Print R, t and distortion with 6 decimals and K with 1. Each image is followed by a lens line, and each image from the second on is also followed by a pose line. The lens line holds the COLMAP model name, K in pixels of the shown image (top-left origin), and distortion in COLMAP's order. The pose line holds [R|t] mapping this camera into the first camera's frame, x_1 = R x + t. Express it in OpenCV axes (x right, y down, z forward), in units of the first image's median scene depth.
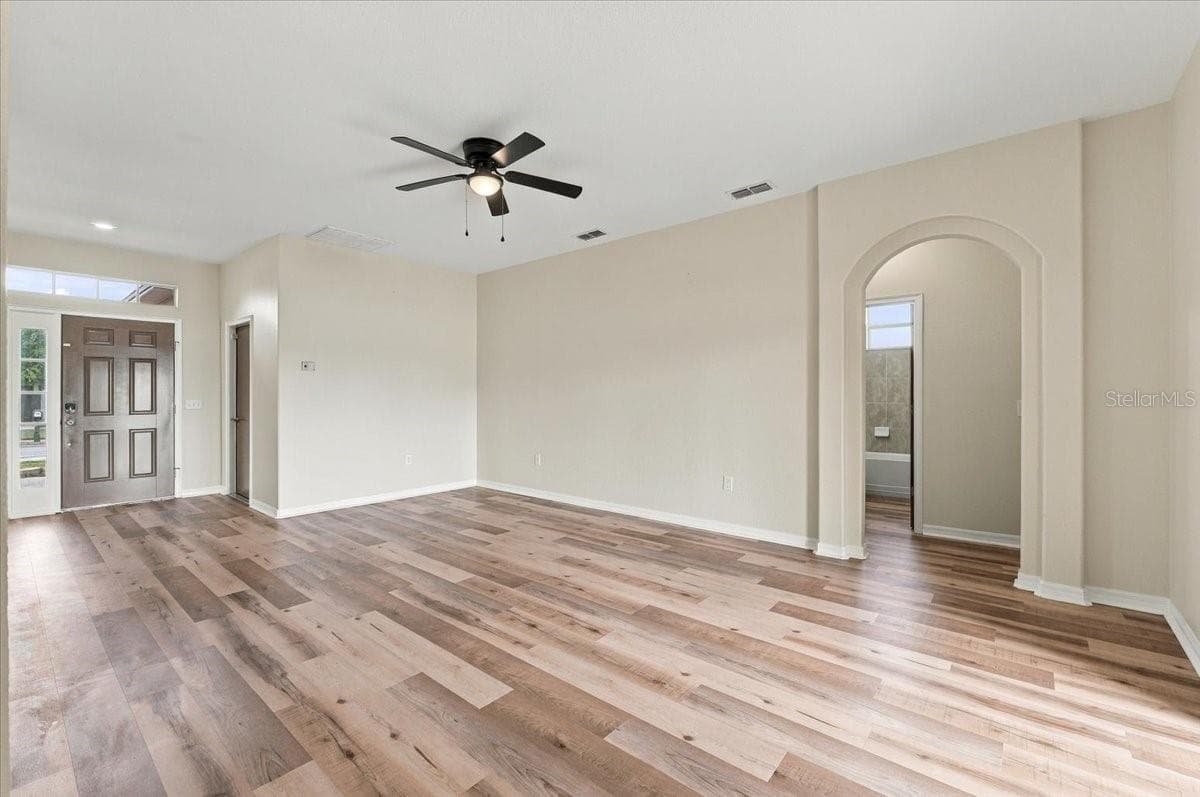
lens RADIAL K [[510.0, 0, 594.6], [0, 510.0, 393.1], [0, 0, 1]] dist [-0.003244, -0.000204]
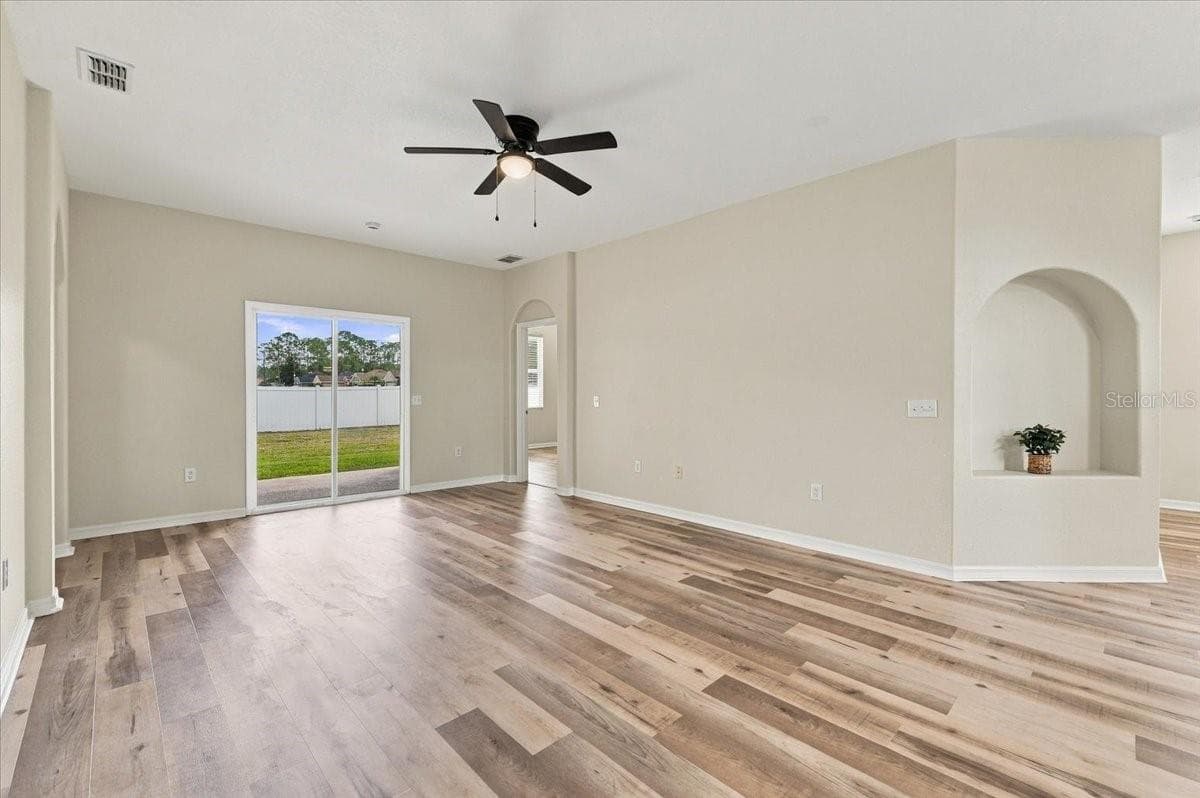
lens RADIAL K [[510.0, 0, 594.6], [0, 510.0, 393.6], [0, 0, 1]] dist [-0.003244, -0.000204]
pose [[-0.994062, 0.001697, 0.108802, -0.446793], [0.001811, 0.999998, 0.000946, 0.012487], [-0.108800, 0.001137, -0.994063, 1.861543]]
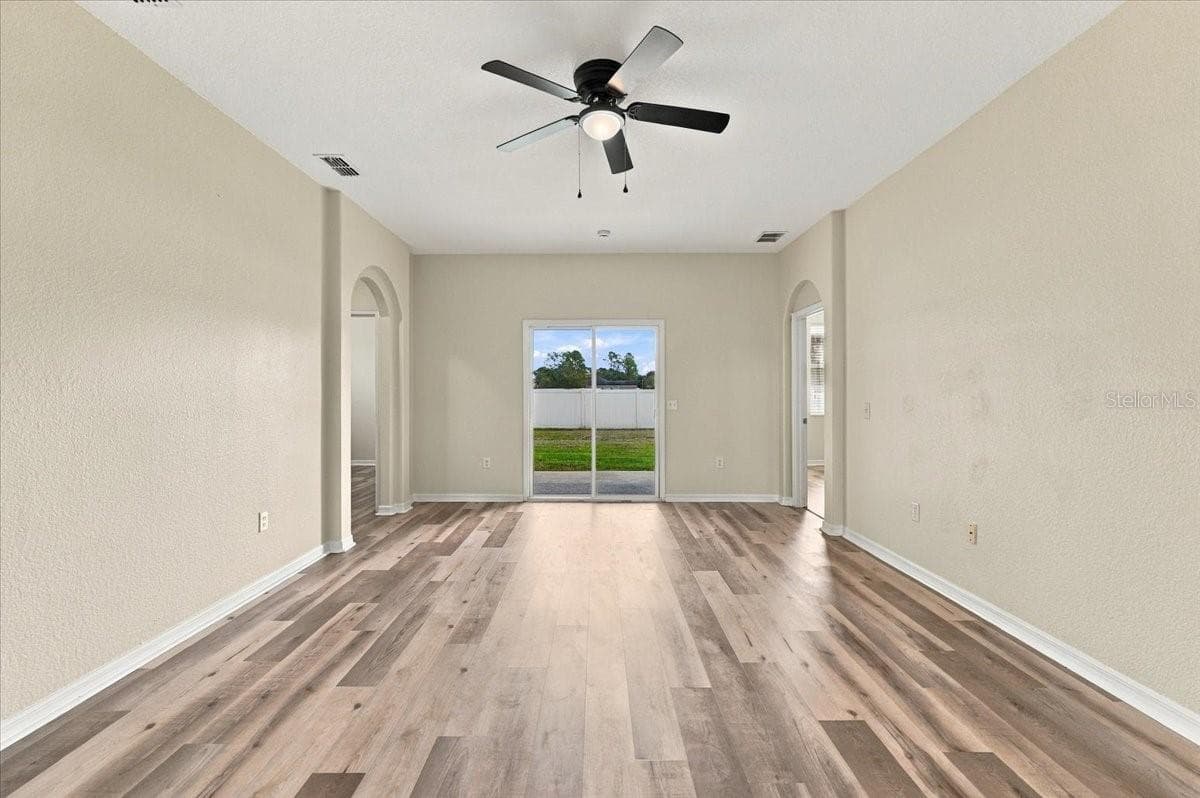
lens RADIAL K [[510.0, 0, 594.6], [0, 510.0, 393.6], [0, 0, 1]] dist [-0.003244, -0.000204]
pose [[-0.643674, 0.001137, 0.765299, -0.772845], [0.001654, 0.999999, -0.000095, -0.001836], [-0.765298, 0.001205, -0.643675, 1.455708]]
